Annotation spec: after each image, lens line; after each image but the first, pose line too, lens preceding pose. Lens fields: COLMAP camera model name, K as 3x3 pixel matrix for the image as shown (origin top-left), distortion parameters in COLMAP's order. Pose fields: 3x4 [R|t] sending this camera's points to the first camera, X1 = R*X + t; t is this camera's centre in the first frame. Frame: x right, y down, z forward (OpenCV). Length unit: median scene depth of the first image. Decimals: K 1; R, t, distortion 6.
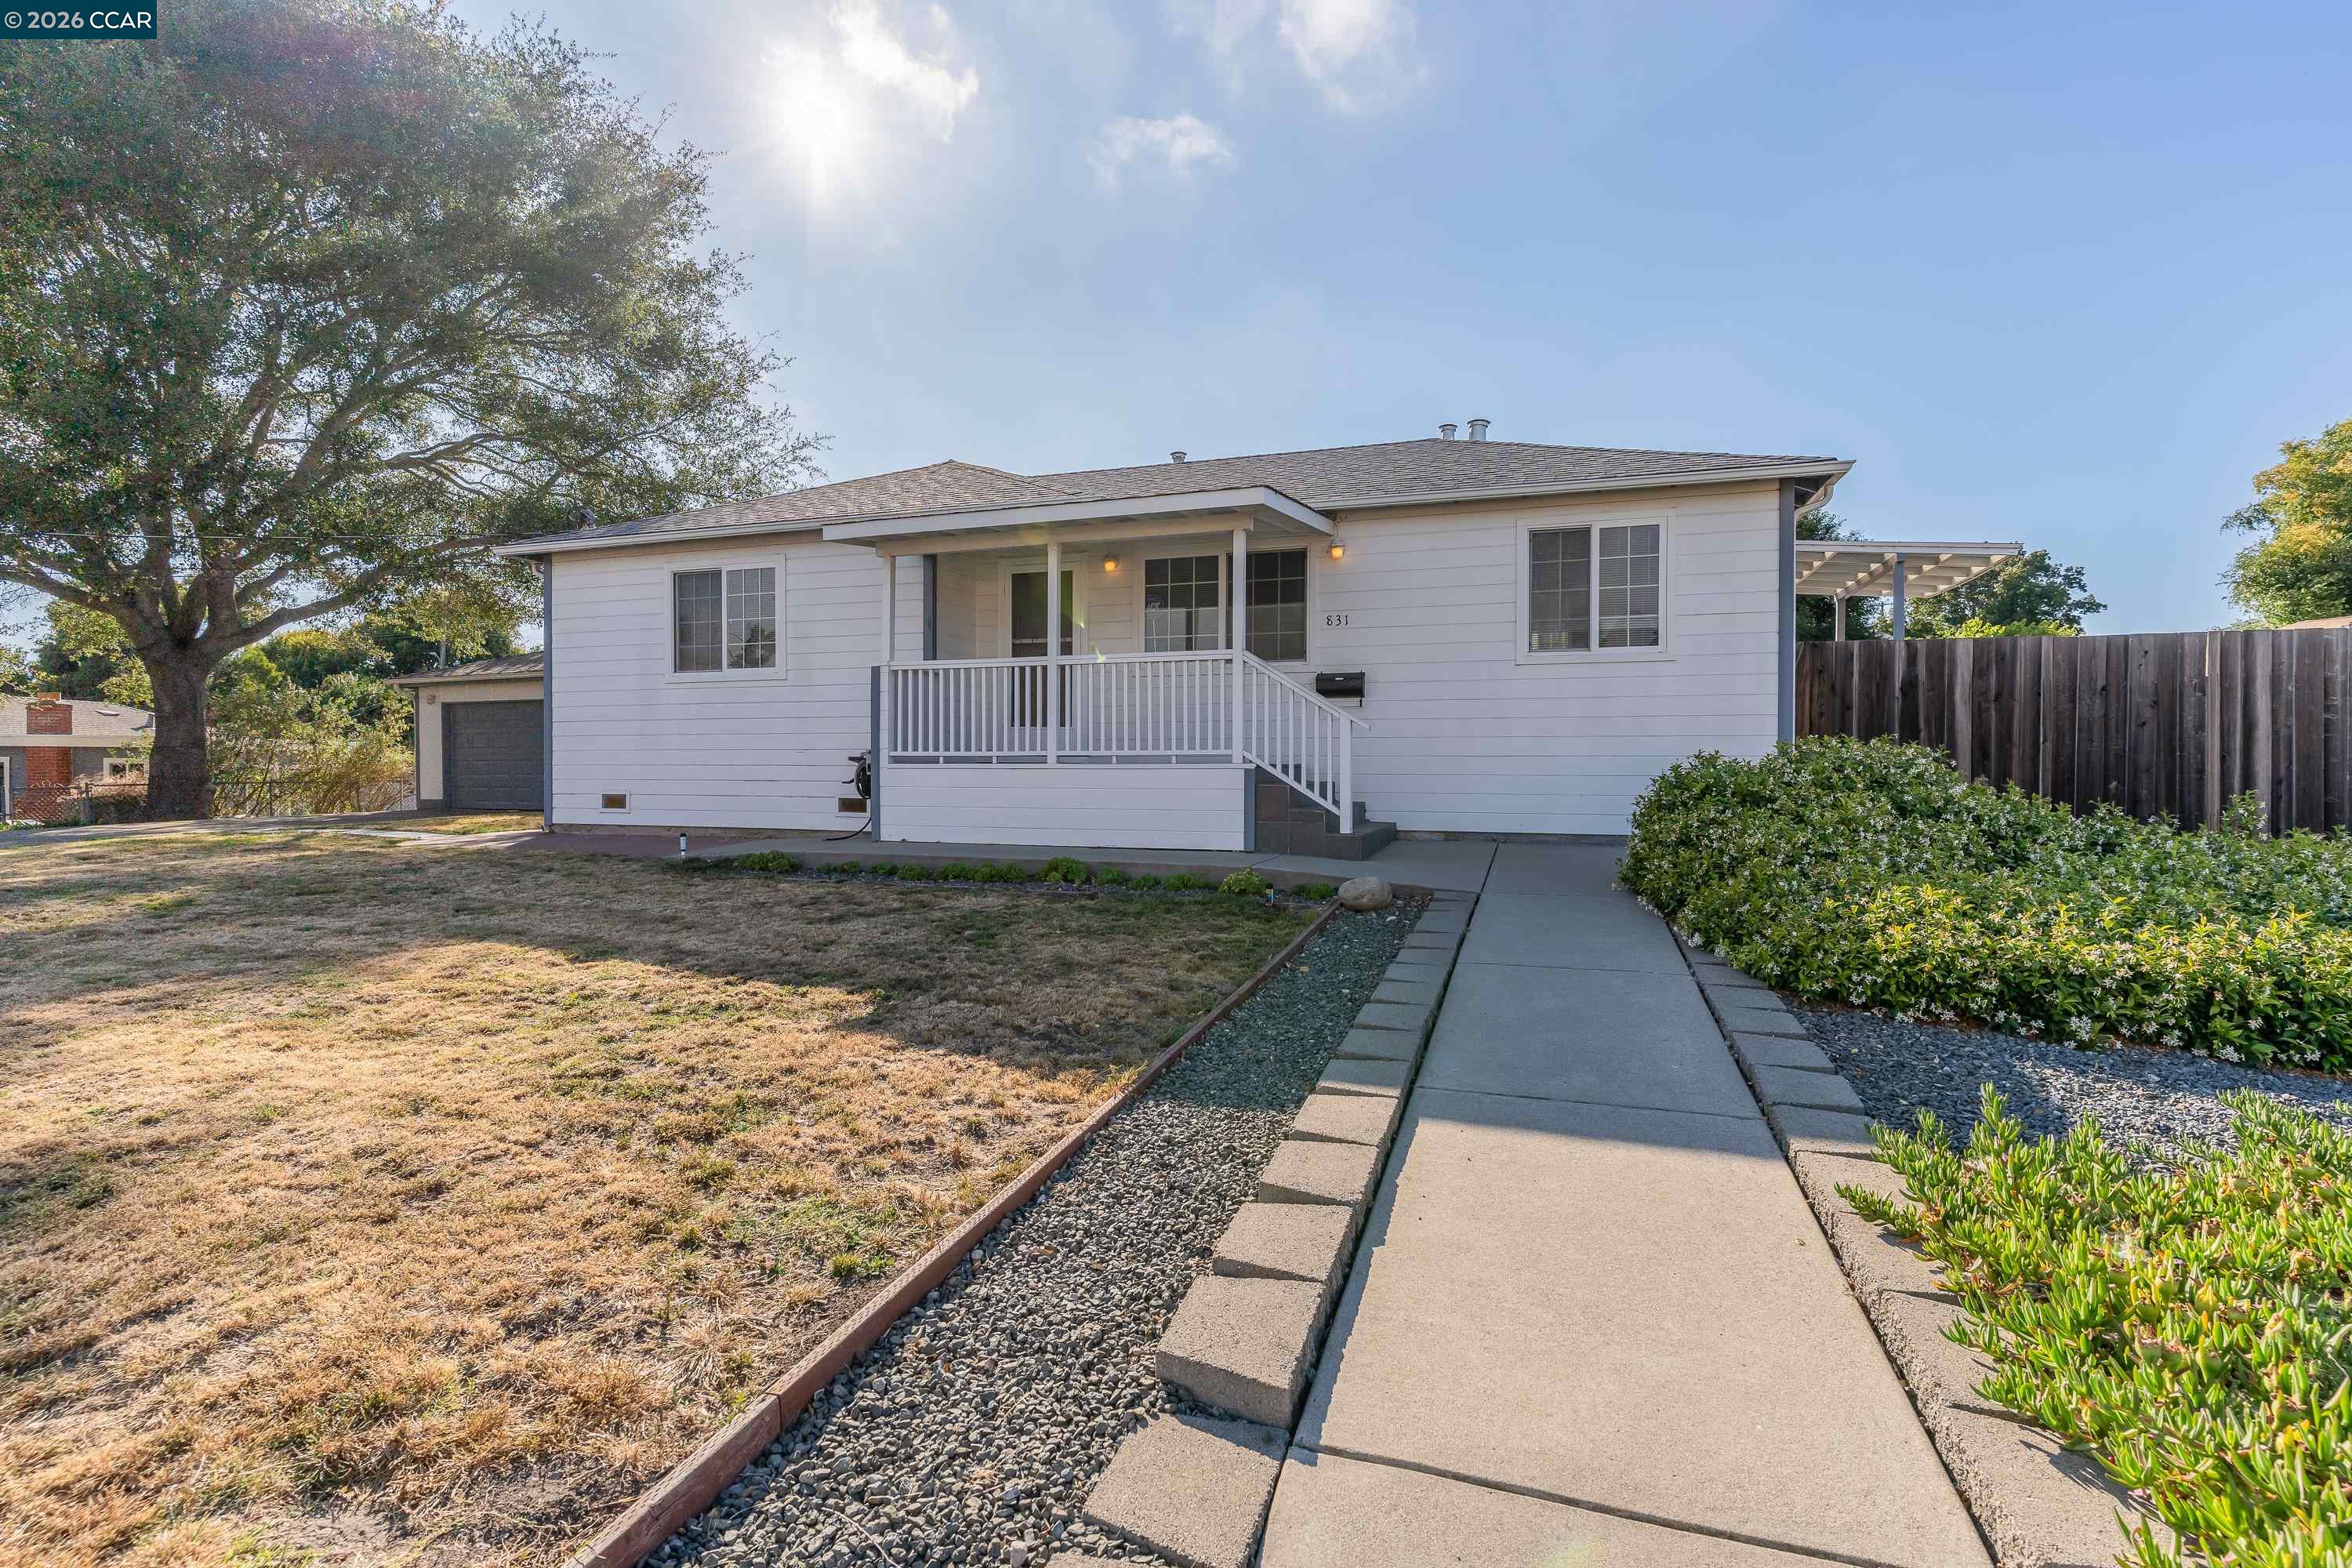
lens RADIAL K [[1122.1, 0, 1170.6], [0, 1122.1, 776.4], [0, 0, 1]] dist [0.000690, 0.002856]
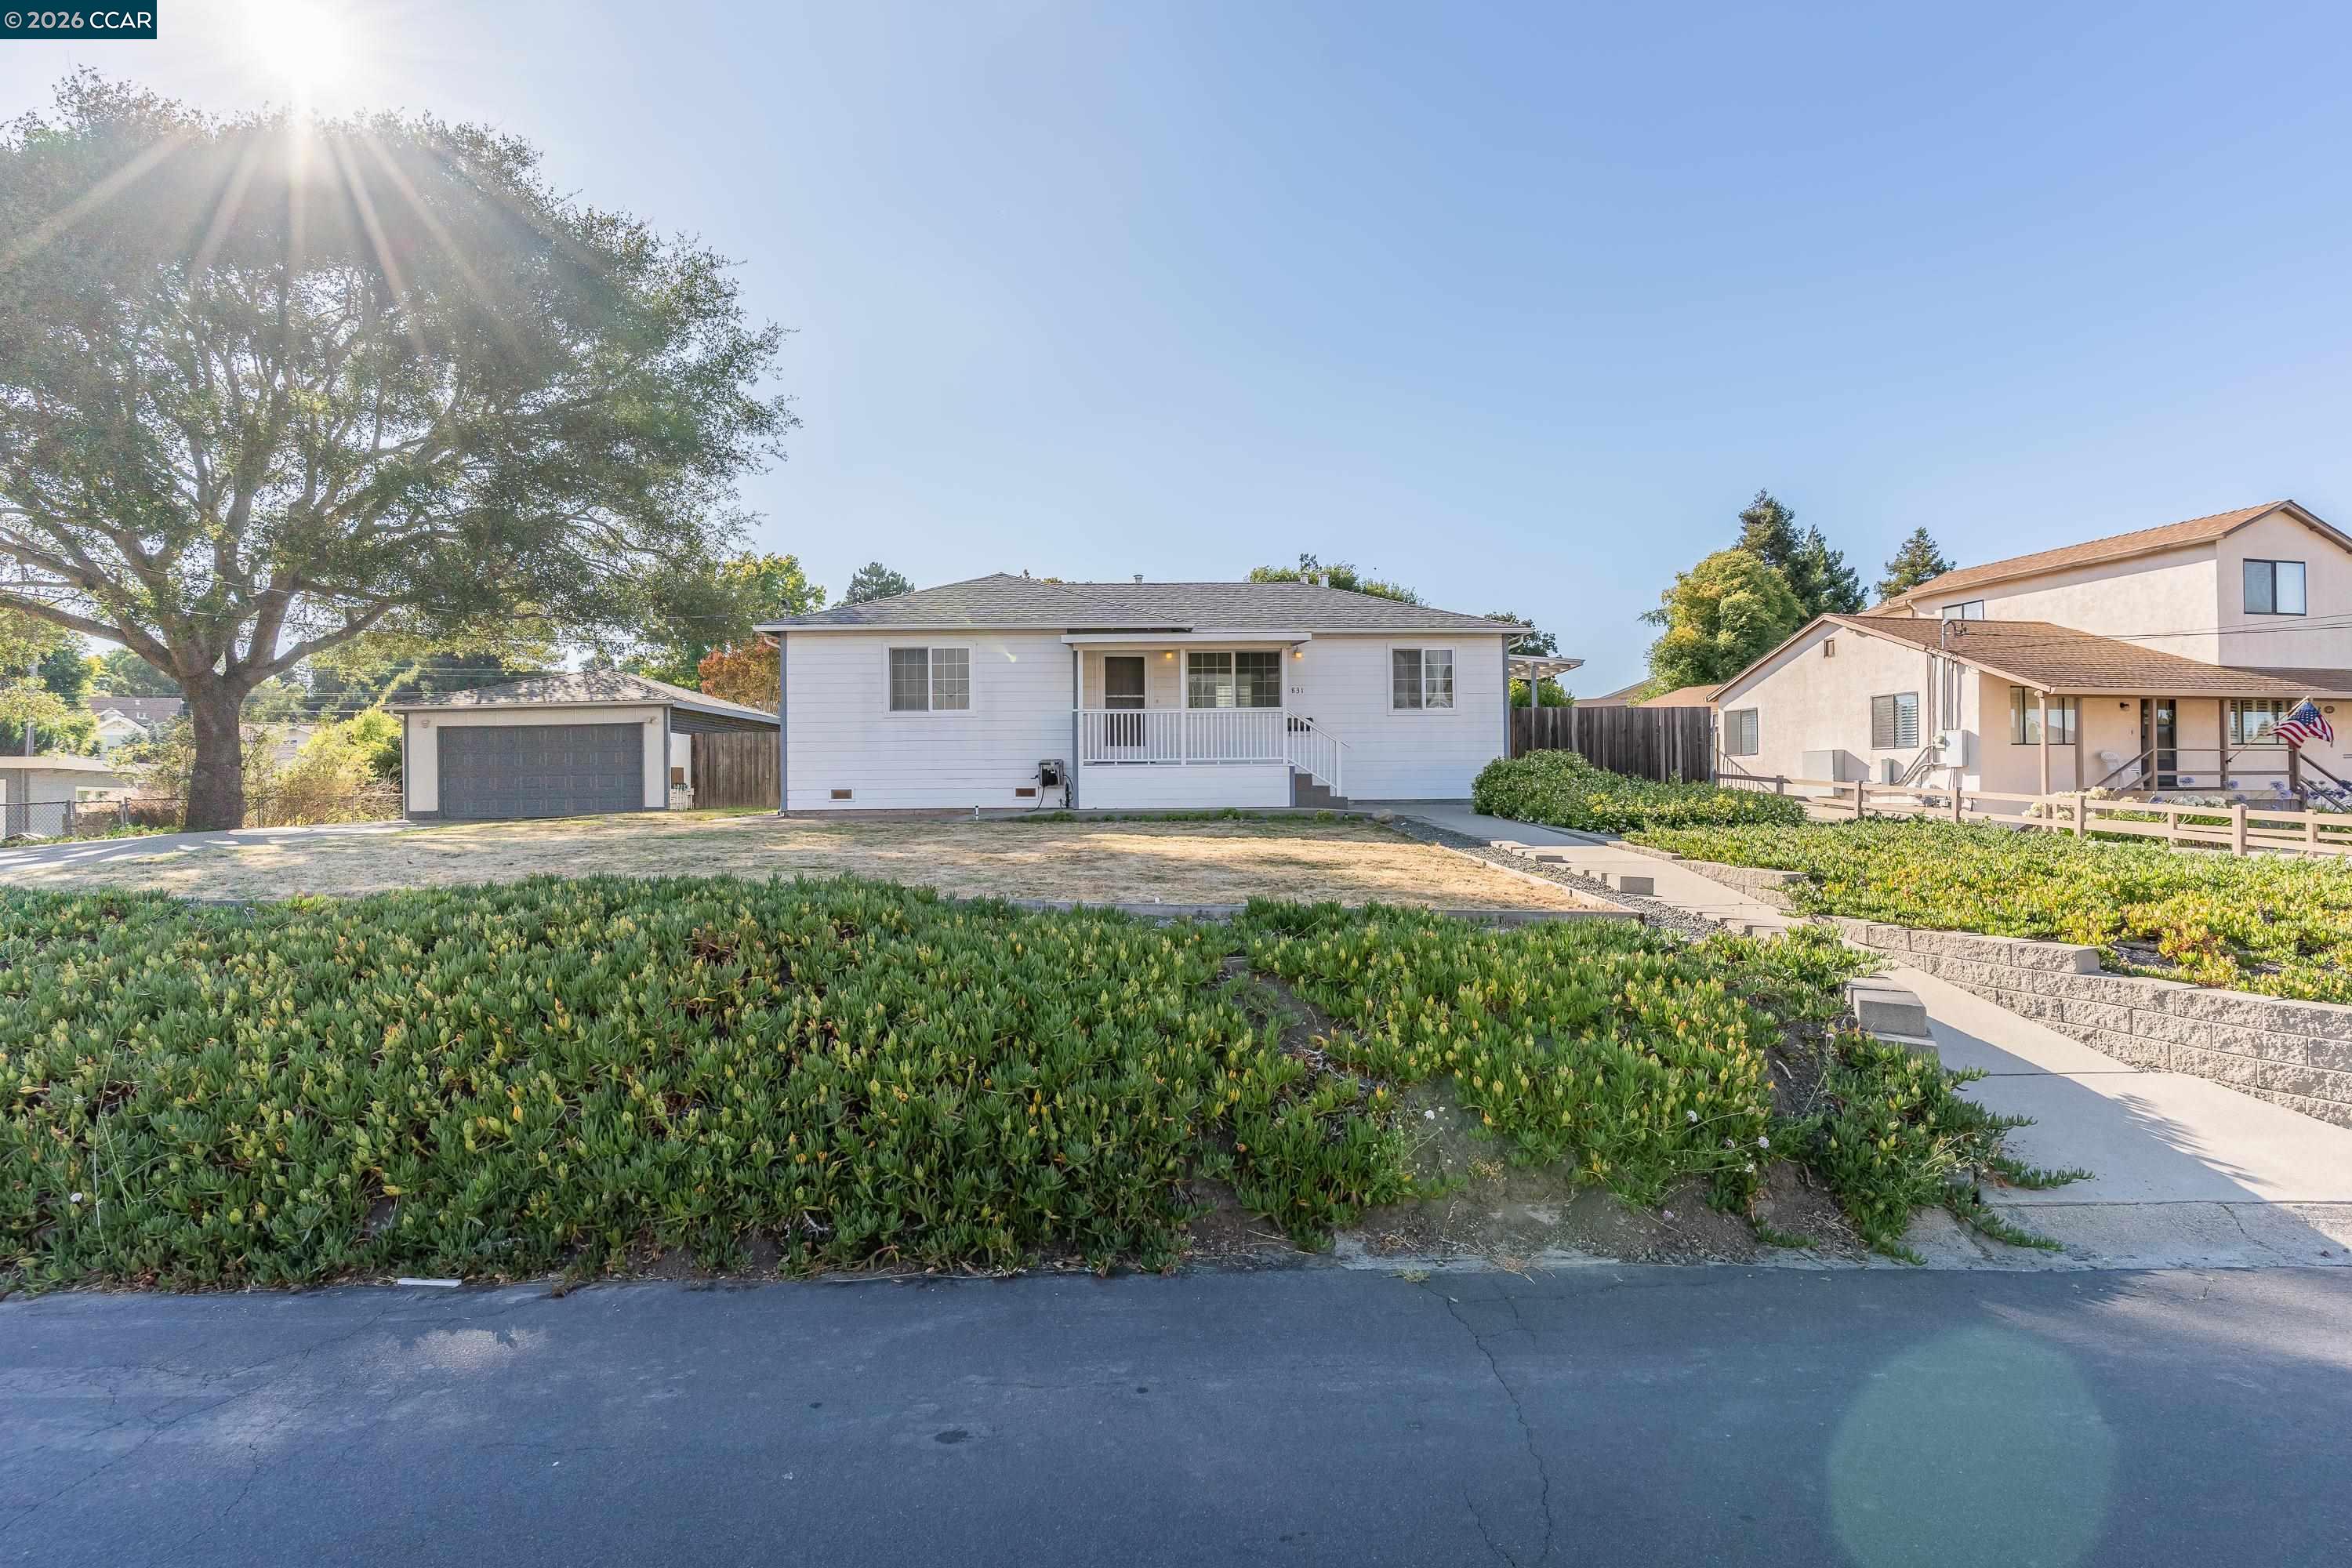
lens RADIAL K [[1122.1, 0, 1168.8], [0, 1122.1, 784.6], [0, 0, 1]] dist [0.000690, 0.002856]
pose [[0.936467, -0.008518, 0.350653, -0.723280], [0.014749, 0.999777, -0.015104, 0.045776], [-0.350446, 0.019316, 0.936384, -0.700206]]
